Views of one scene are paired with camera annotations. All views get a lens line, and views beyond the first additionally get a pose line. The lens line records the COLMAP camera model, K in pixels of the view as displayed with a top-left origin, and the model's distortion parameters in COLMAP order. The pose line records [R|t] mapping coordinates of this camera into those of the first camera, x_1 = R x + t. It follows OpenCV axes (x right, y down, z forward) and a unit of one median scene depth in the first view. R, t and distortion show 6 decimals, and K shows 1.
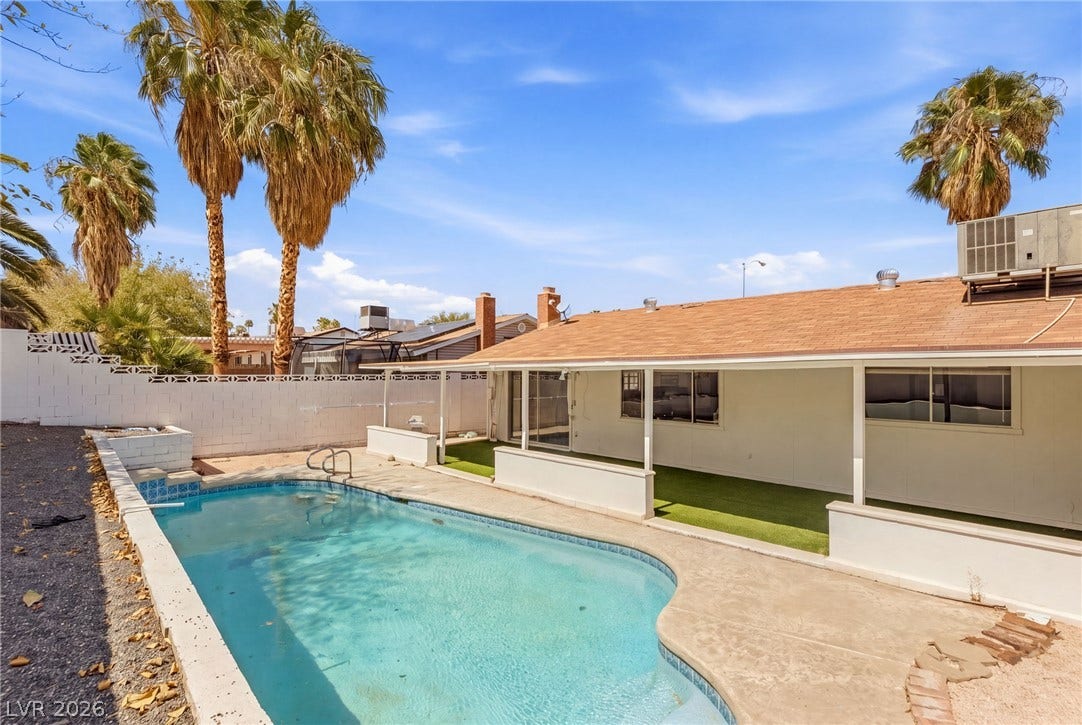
lens RADIAL K [[512.4, 0, 549.1], [0, 512.4, 368.0], [0, 0, 1]] dist [-0.007576, -0.000148]
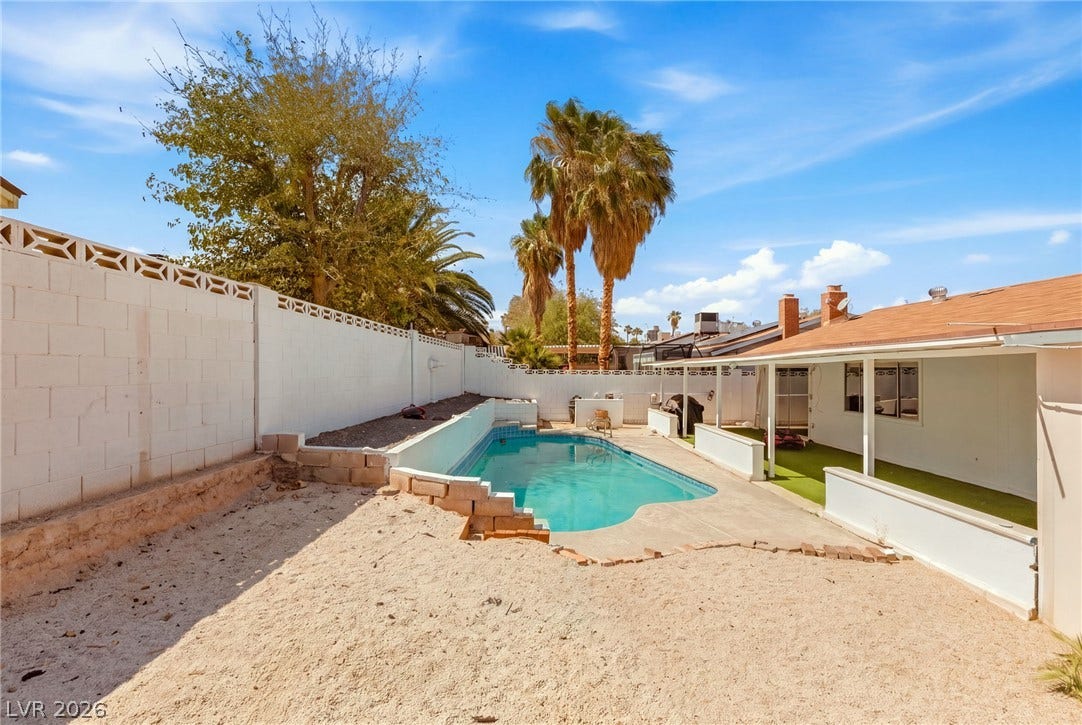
lens RADIAL K [[496.0, 0, 536.3], [0, 496.0, 359.4], [0, 0, 1]] dist [0.003728, -0.000741]
pose [[0.721492, -0.011843, -0.692321, 0.400225], [-0.000811, 0.999839, -0.017949, 0.010326], [0.692422, 0.013512, 0.721366, -0.175860]]
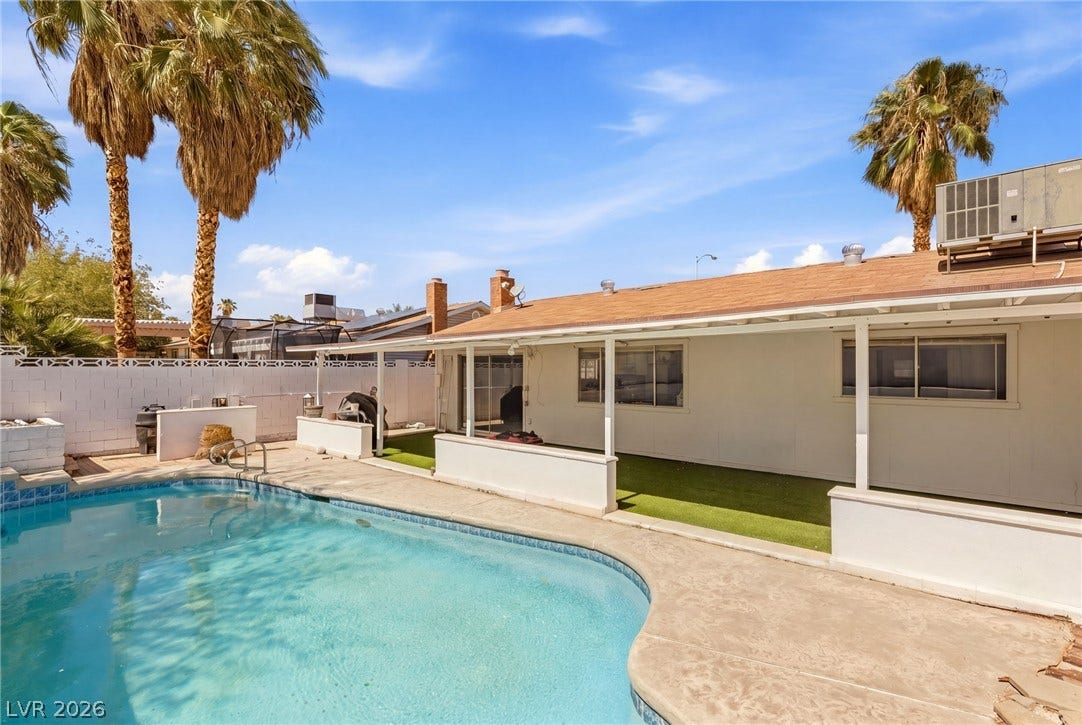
lens RADIAL K [[496.0, 0, 551.6], [0, 496.0, 364.7], [0, 0, 1]] dist [0.003728, -0.000741]
pose [[0.996233, -0.003524, 0.086641, 0.016292], [0.003590, 0.999993, -0.000603, 0.030413], [-0.086638, 0.000912, 0.996239, 0.116657]]
